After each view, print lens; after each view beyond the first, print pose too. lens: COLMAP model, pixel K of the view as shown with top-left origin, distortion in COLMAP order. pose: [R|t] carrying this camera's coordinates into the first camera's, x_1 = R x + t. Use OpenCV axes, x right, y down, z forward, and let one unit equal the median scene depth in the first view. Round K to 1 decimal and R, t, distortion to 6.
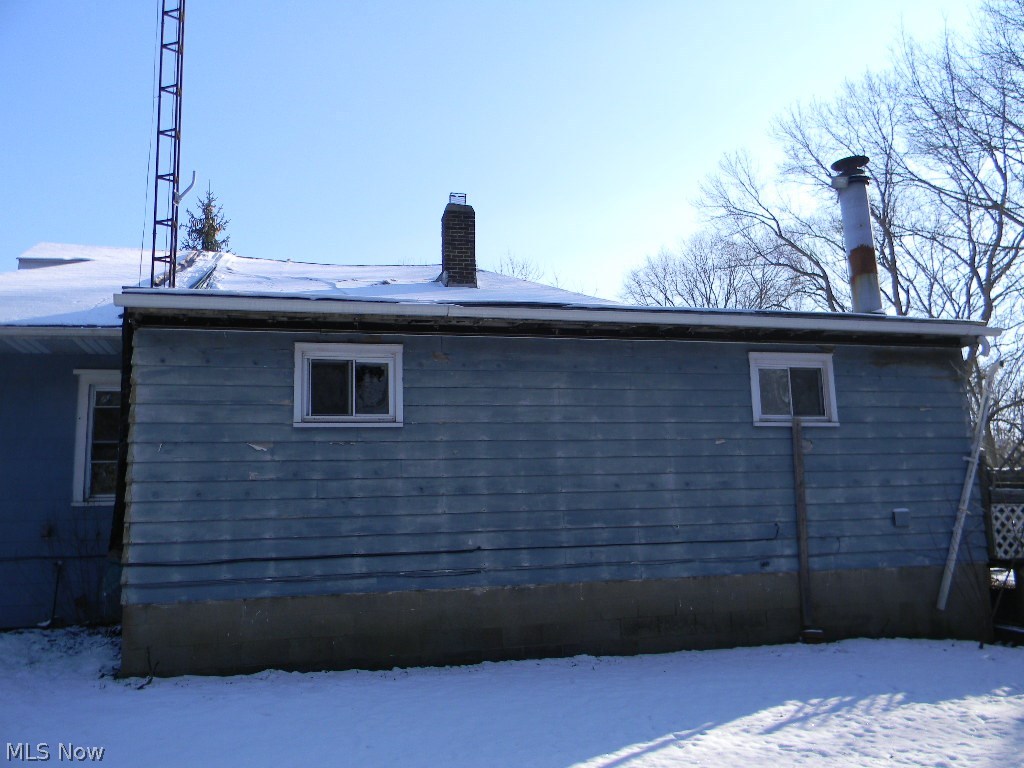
lens RADIAL K [[826.8, 0, 510.1], [0, 826.8, 380.7], [0, 0, 1]] dist [0.013627, -0.022272]
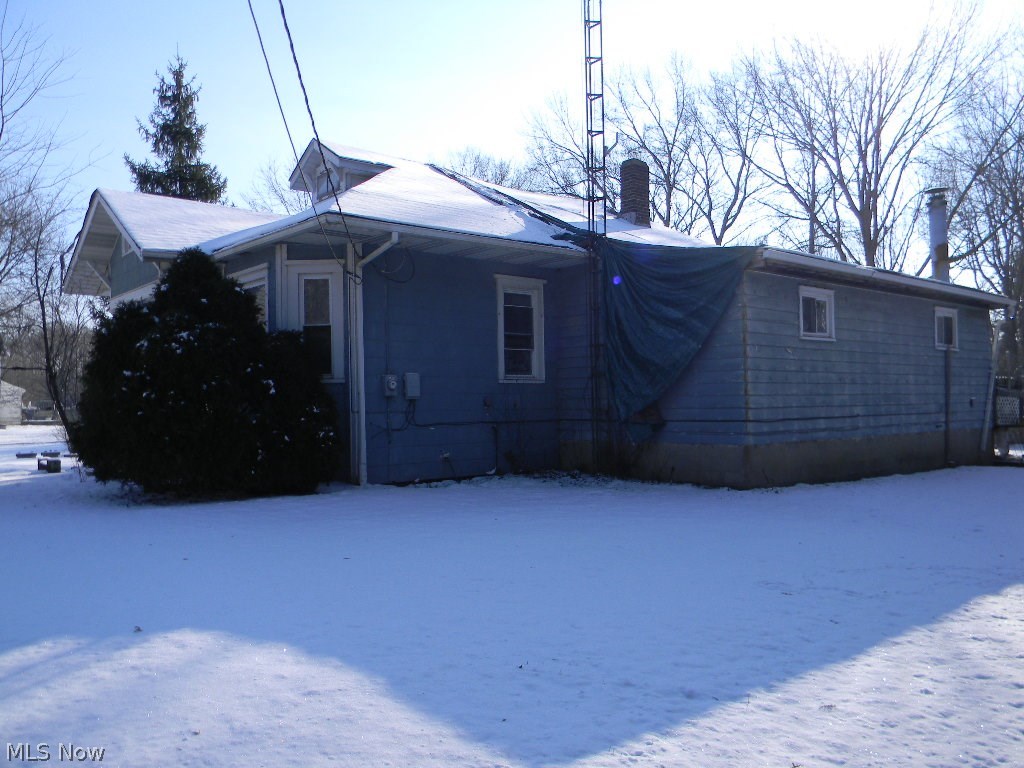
lens RADIAL K [[826.8, 0, 510.1], [0, 826.8, 380.7], [0, 0, 1]] dist [0.013627, -0.022272]
pose [[0.891526, 0.030183, 0.451963, -1.242287], [-0.087468, 0.990470, 0.106390, 0.012881], [-0.444444, -0.134382, 0.885670, -0.152810]]
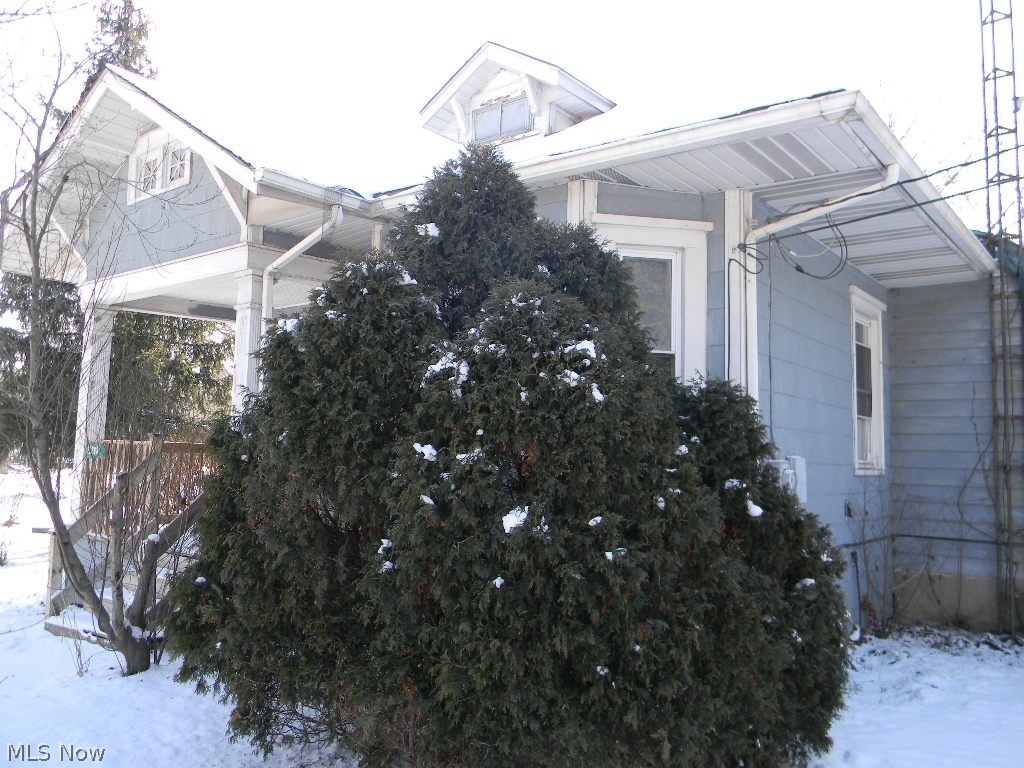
lens RADIAL K [[826.8, 0, 510.1], [0, 826.8, 380.7], [0, 0, 1]] dist [0.013627, -0.022272]
pose [[0.783932, 0.108640, 0.611267, -1.393388], [-0.151655, 0.988254, 0.018852, 0.116933], [-0.602039, -0.107480, 0.791200, 0.703847]]
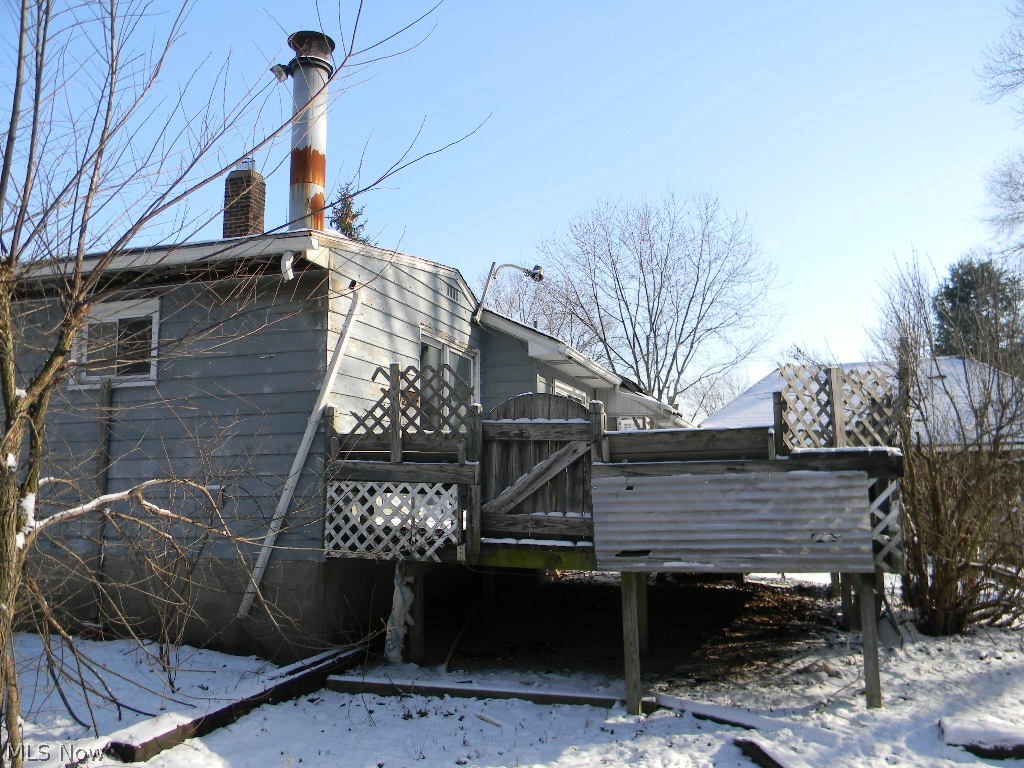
lens RADIAL K [[826.8, 0, 510.1], [0, 826.8, 380.7], [0, 0, 1]] dist [0.013627, -0.022272]
pose [[0.854995, -0.048175, -0.516393, 1.107594], [0.073383, 0.996897, 0.028500, 0.052380], [0.513418, -0.062262, 0.855877, 0.469473]]
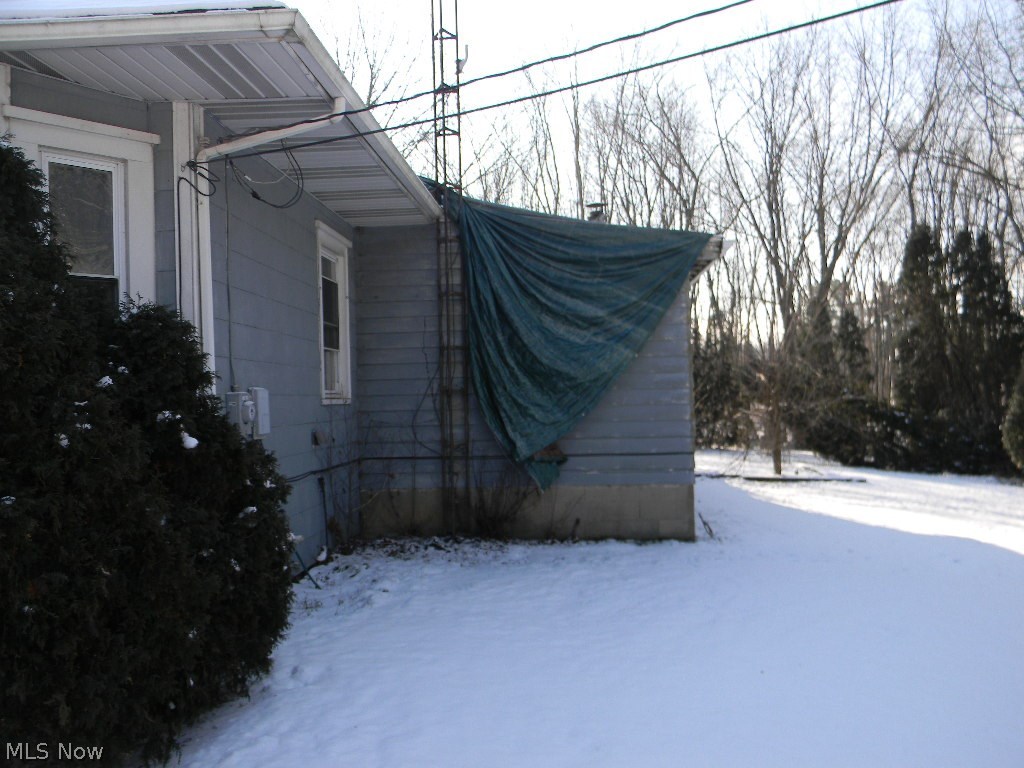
lens RADIAL K [[826.1, 0, 512.0], [0, 826.1, 384.0], [0, 0, 1]] dist [0.012157, -0.013475]
pose [[0.312167, 0.040166, 0.949178, -1.361464], [-0.144020, 0.989560, 0.005490, 0.118978], [-0.939047, -0.138414, 0.314693, 0.688176]]
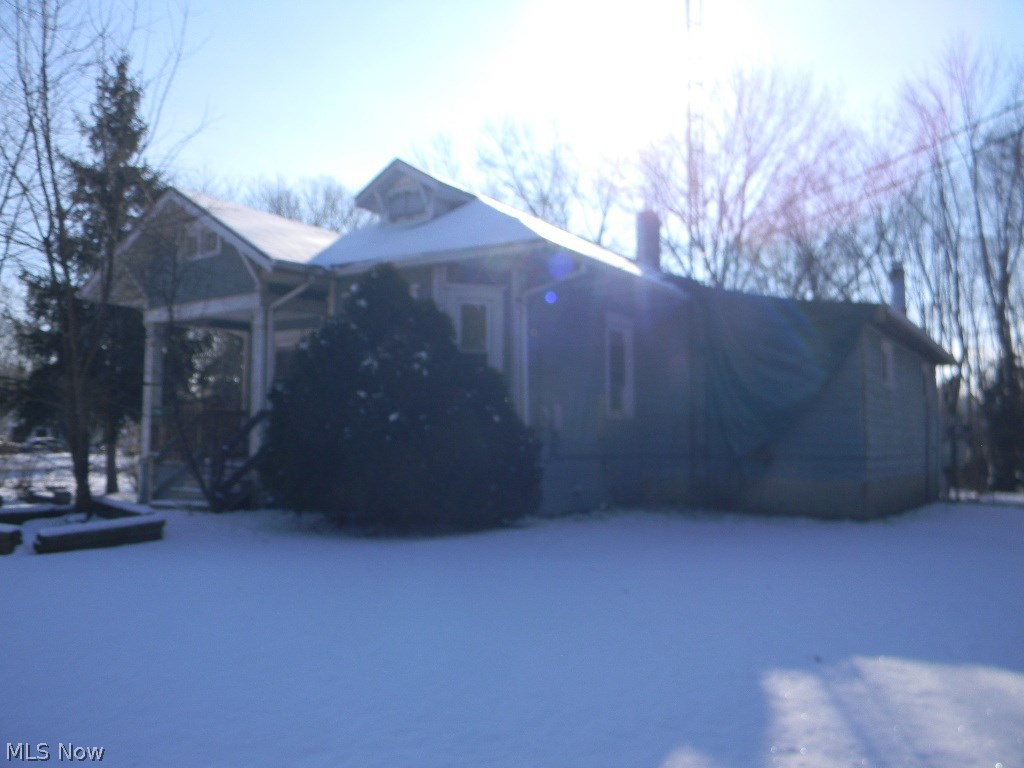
lens RADIAL K [[826.8, 0, 510.1], [0, 826.8, 380.7], [0, 0, 1]] dist [0.013627, -0.022272]
pose [[0.735283, 0.087352, 0.672107, -1.725733], [-0.142154, 0.989479, 0.026915, 0.092749], [-0.662684, -0.115333, 0.739965, 0.173946]]
